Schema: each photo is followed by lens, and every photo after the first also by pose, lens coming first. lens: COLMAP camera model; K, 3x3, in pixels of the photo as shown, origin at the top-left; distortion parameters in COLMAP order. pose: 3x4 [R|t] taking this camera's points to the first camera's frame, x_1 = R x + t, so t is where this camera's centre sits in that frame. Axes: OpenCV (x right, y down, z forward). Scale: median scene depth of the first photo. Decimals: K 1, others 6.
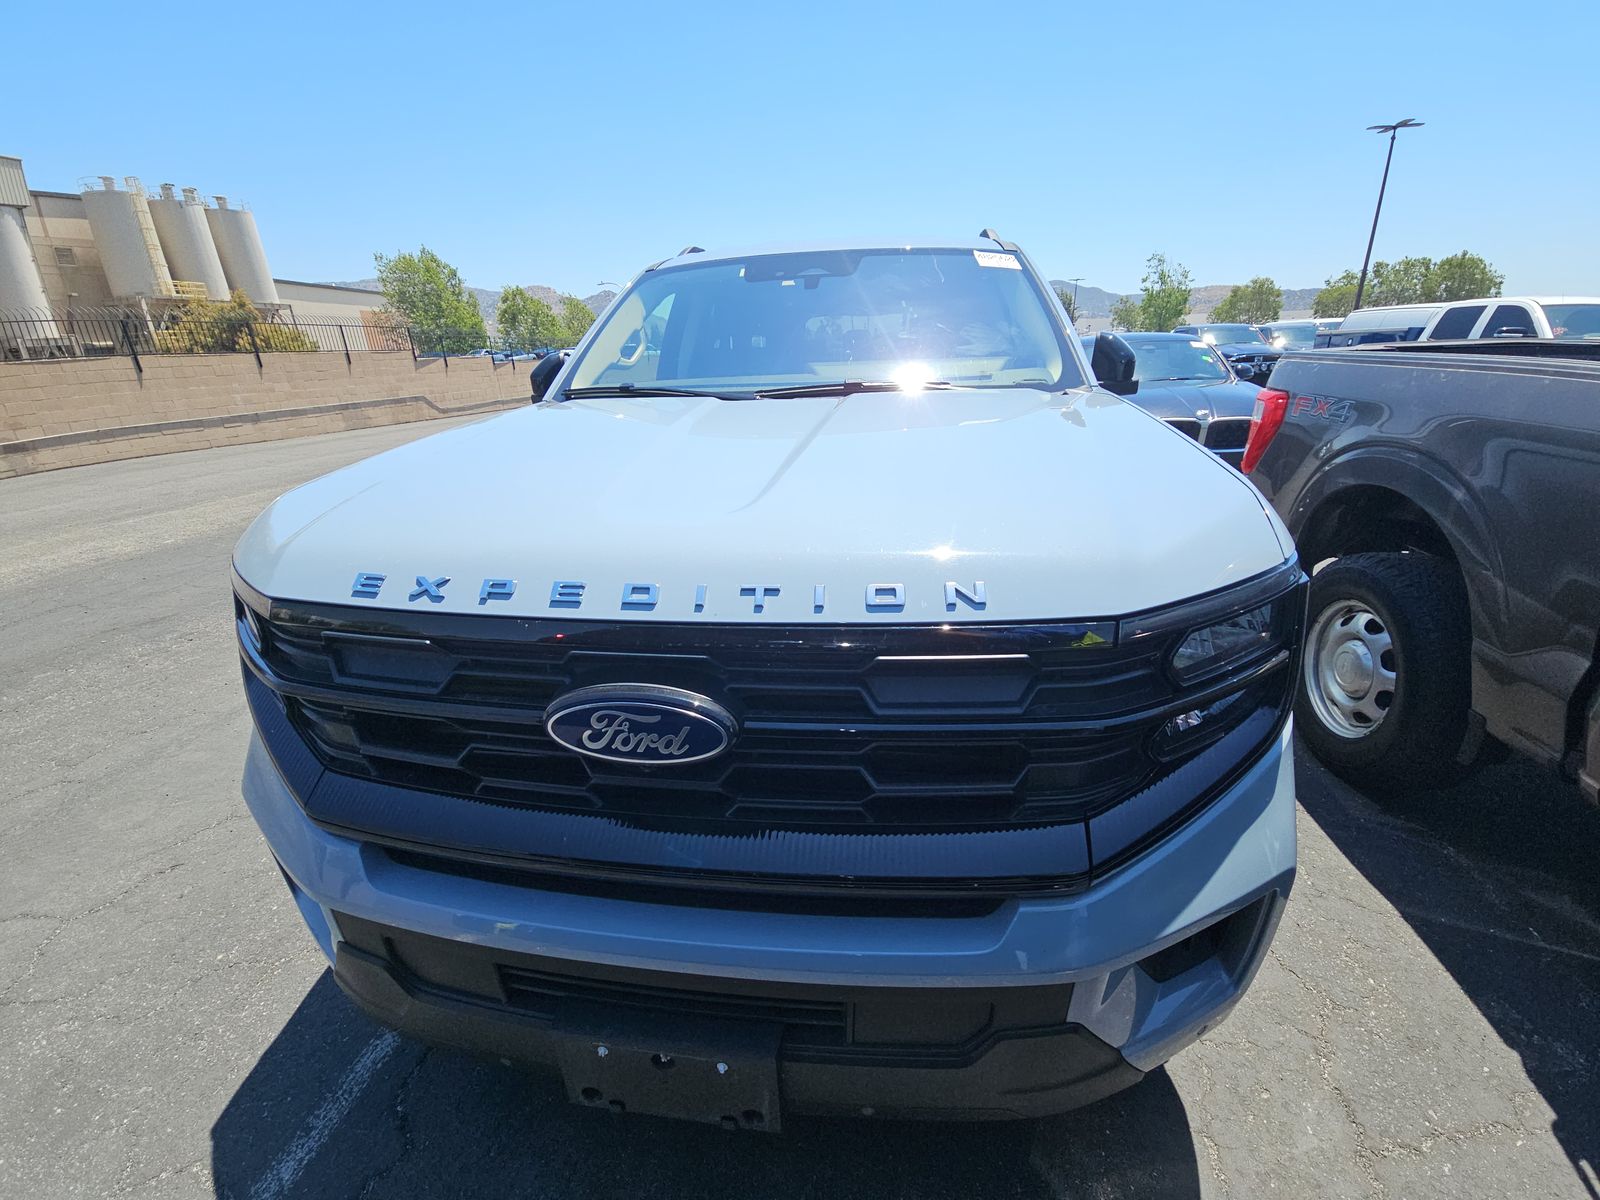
lens RADIAL K [[650.1, 0, 800.4], [0, 650.1, 600.7], [0, 0, 1]] dist [-0.000781, -0.003194]
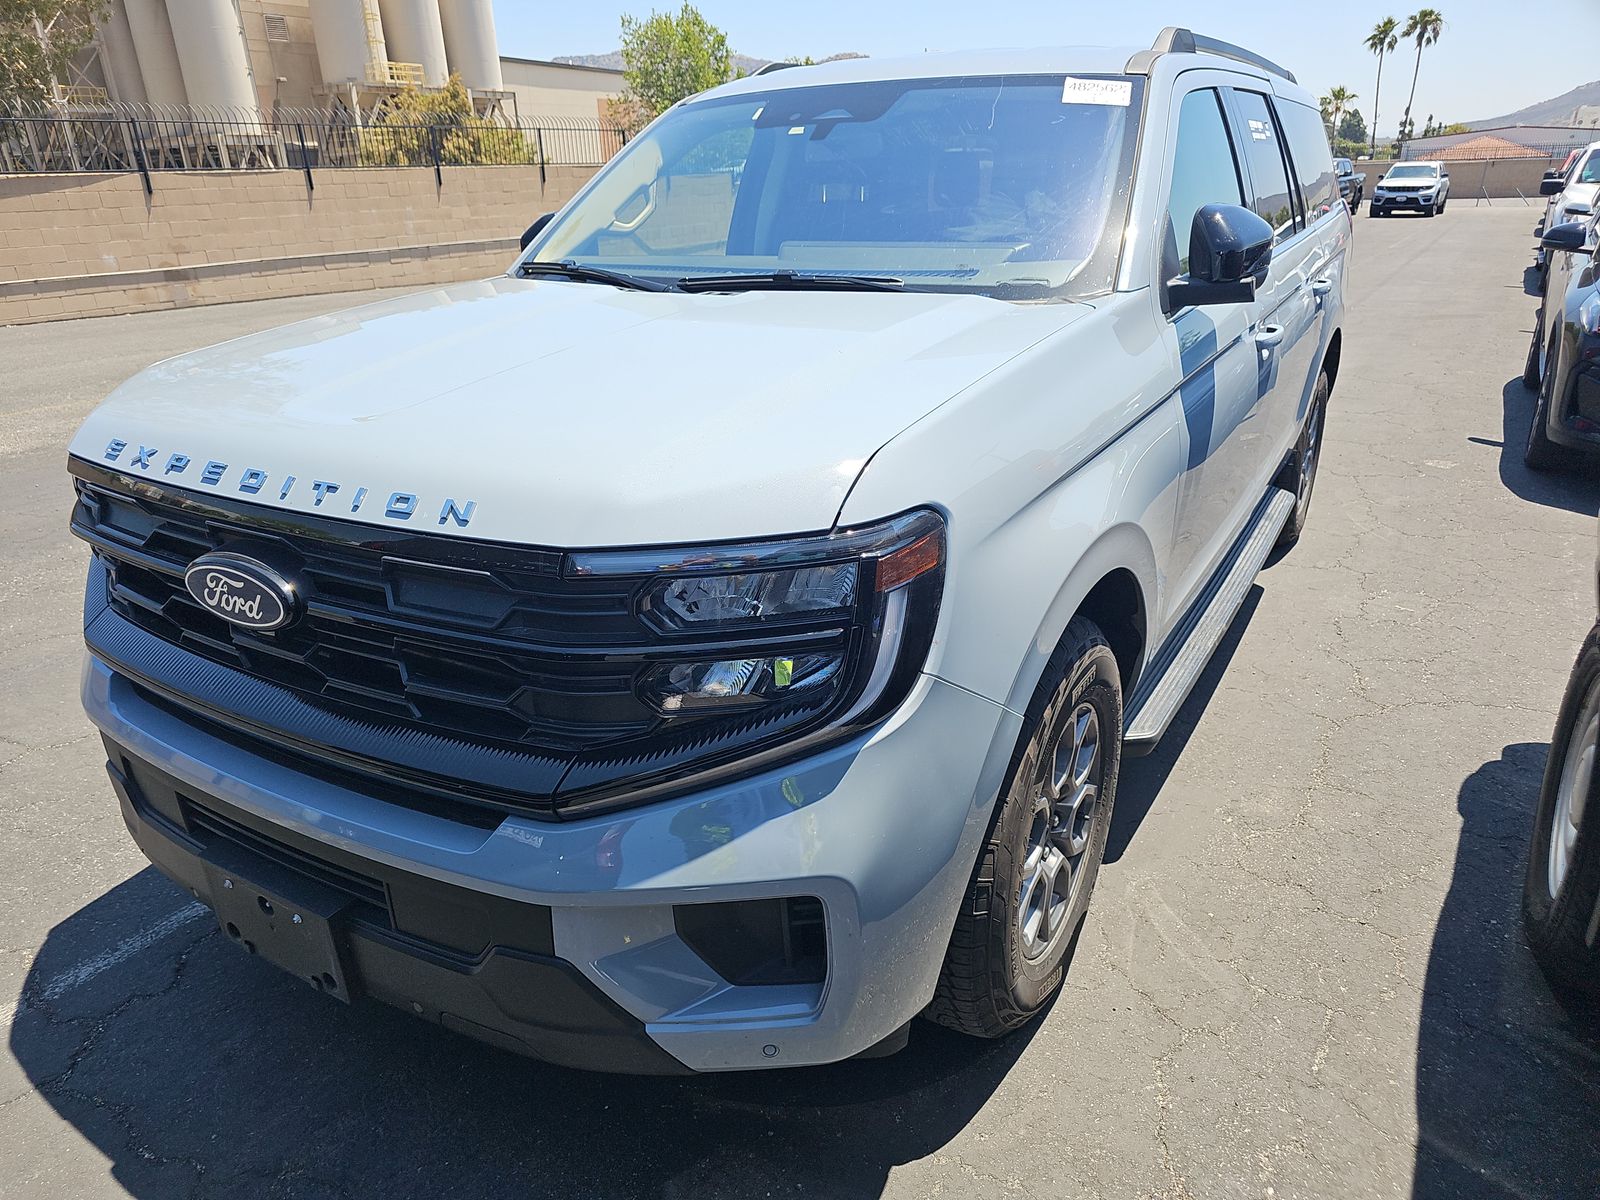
lens RADIAL K [[1059.2, 0, 801.6], [0, 1059.2, 603.4], [0, 0, 1]] dist [0.025773, -0.011719]
pose [[0.923650, 0.151861, -0.351864, 0.129623], [-0.141338, 0.988401, 0.055567, -0.003273], [0.356221, -0.001592, 0.934400, -0.040790]]
